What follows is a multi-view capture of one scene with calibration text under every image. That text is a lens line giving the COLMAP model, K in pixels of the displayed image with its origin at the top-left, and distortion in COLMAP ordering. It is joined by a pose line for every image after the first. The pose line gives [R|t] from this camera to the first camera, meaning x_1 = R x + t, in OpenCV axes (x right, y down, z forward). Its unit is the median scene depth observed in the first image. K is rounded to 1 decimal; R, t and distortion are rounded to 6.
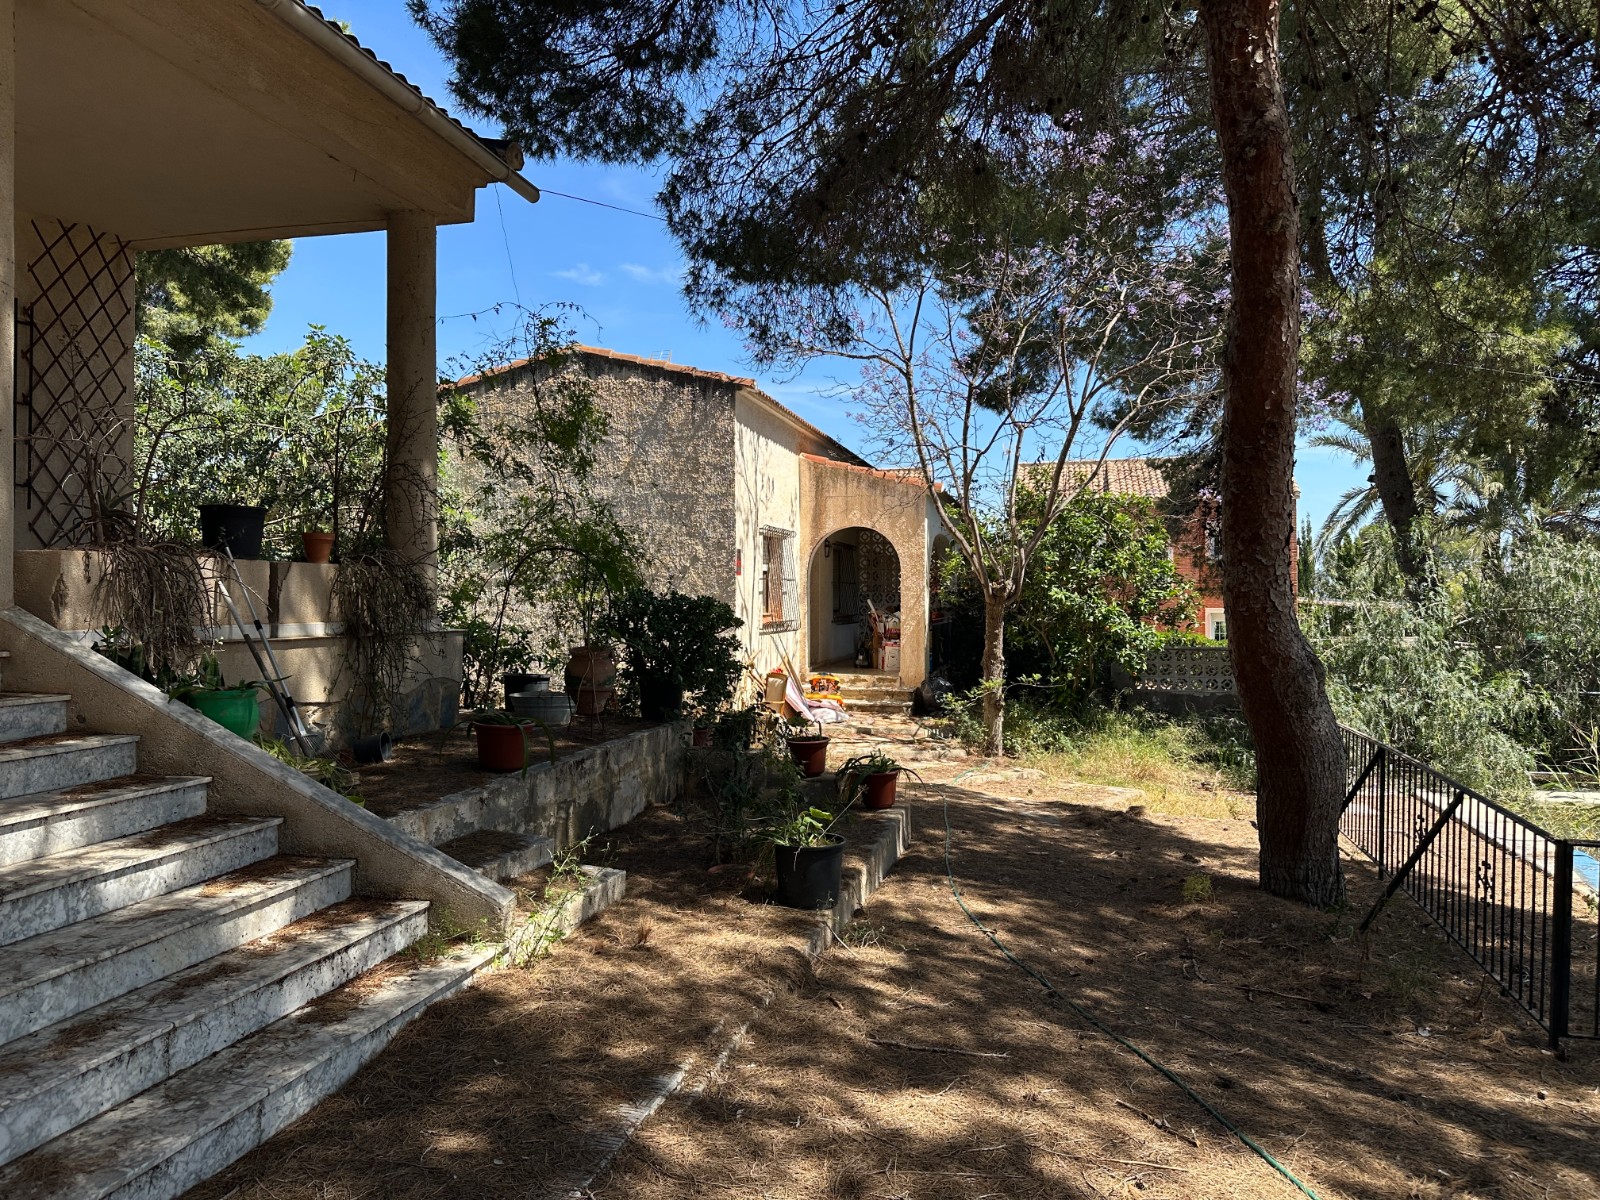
lens RADIAL K [[1108.3, 0, 800.0], [0, 1108.3, 600.0], [0, 0, 1]] dist [0.088680, -0.103746]
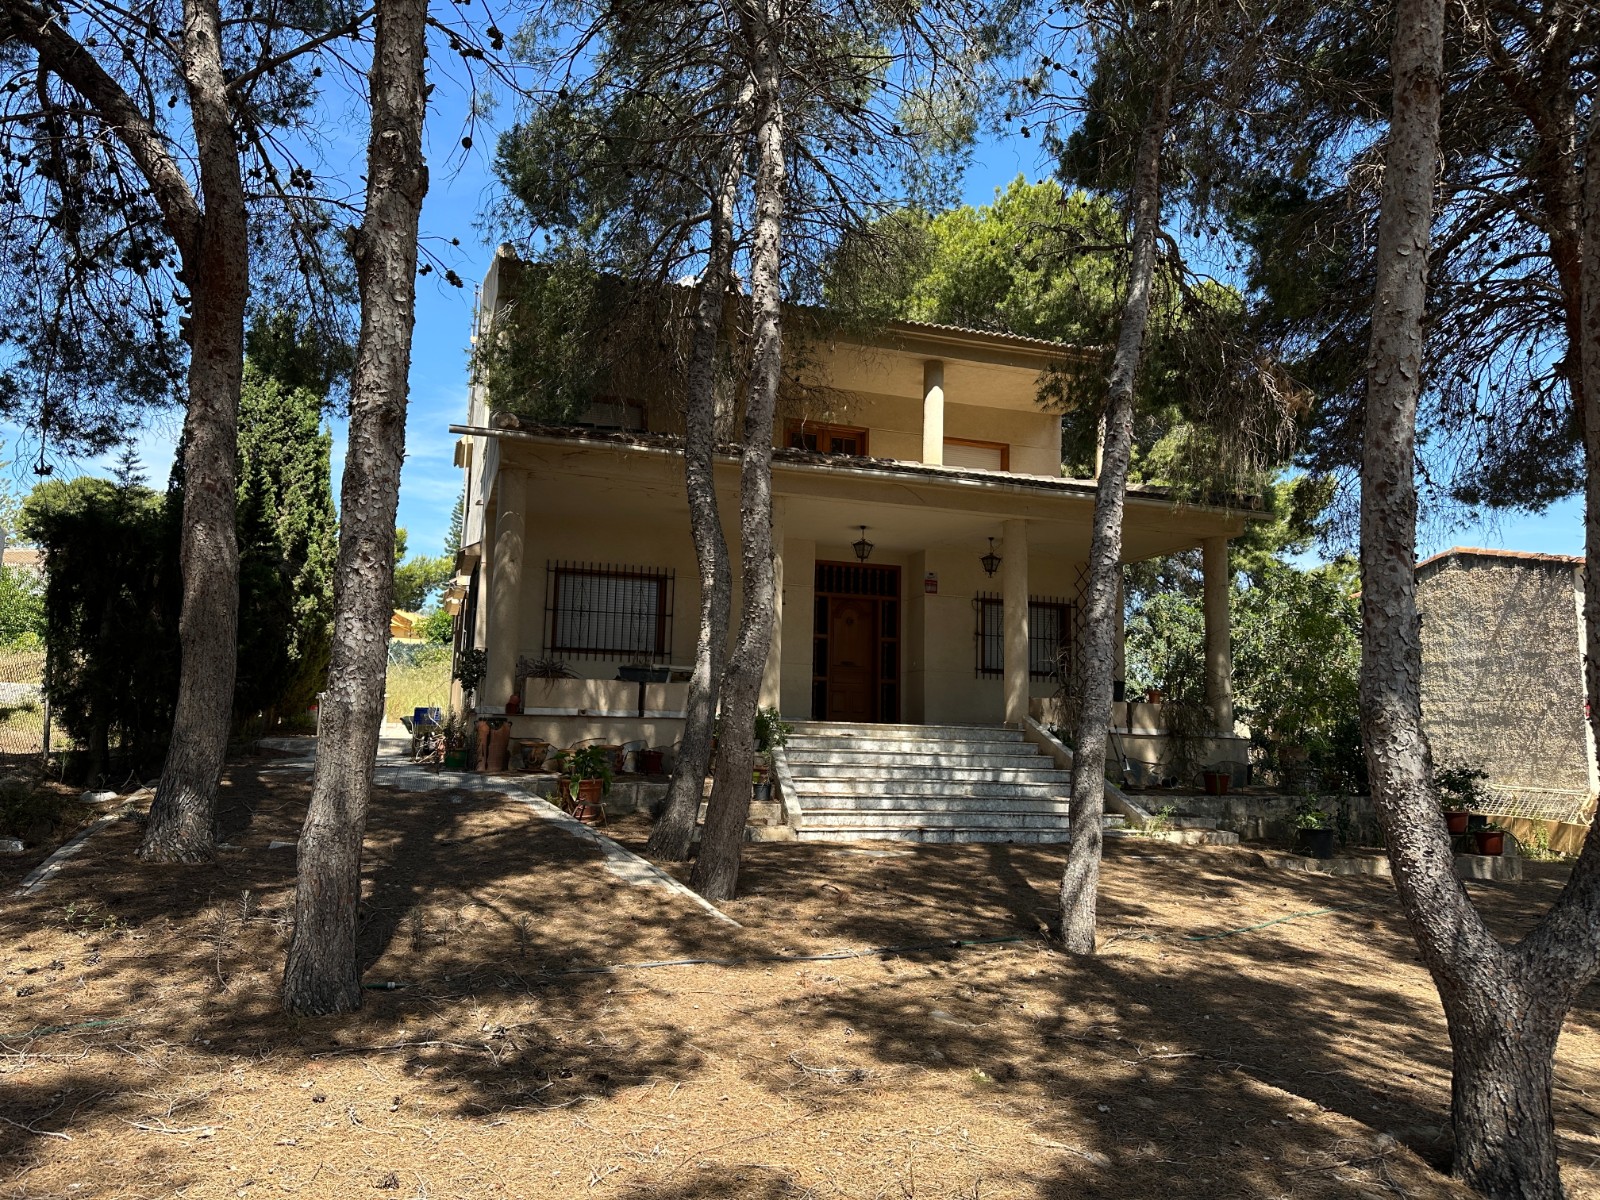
lens RADIAL K [[1108.3, 0, 800.0], [0, 1108.3, 600.0], [0, 0, 1]] dist [0.088680, -0.103746]
pose [[0.540863, -0.099089, -0.835254, 0.524532], [-0.024911, 0.990714, -0.133663, 0.038782], [0.840742, 0.093100, 0.533372, -0.405534]]
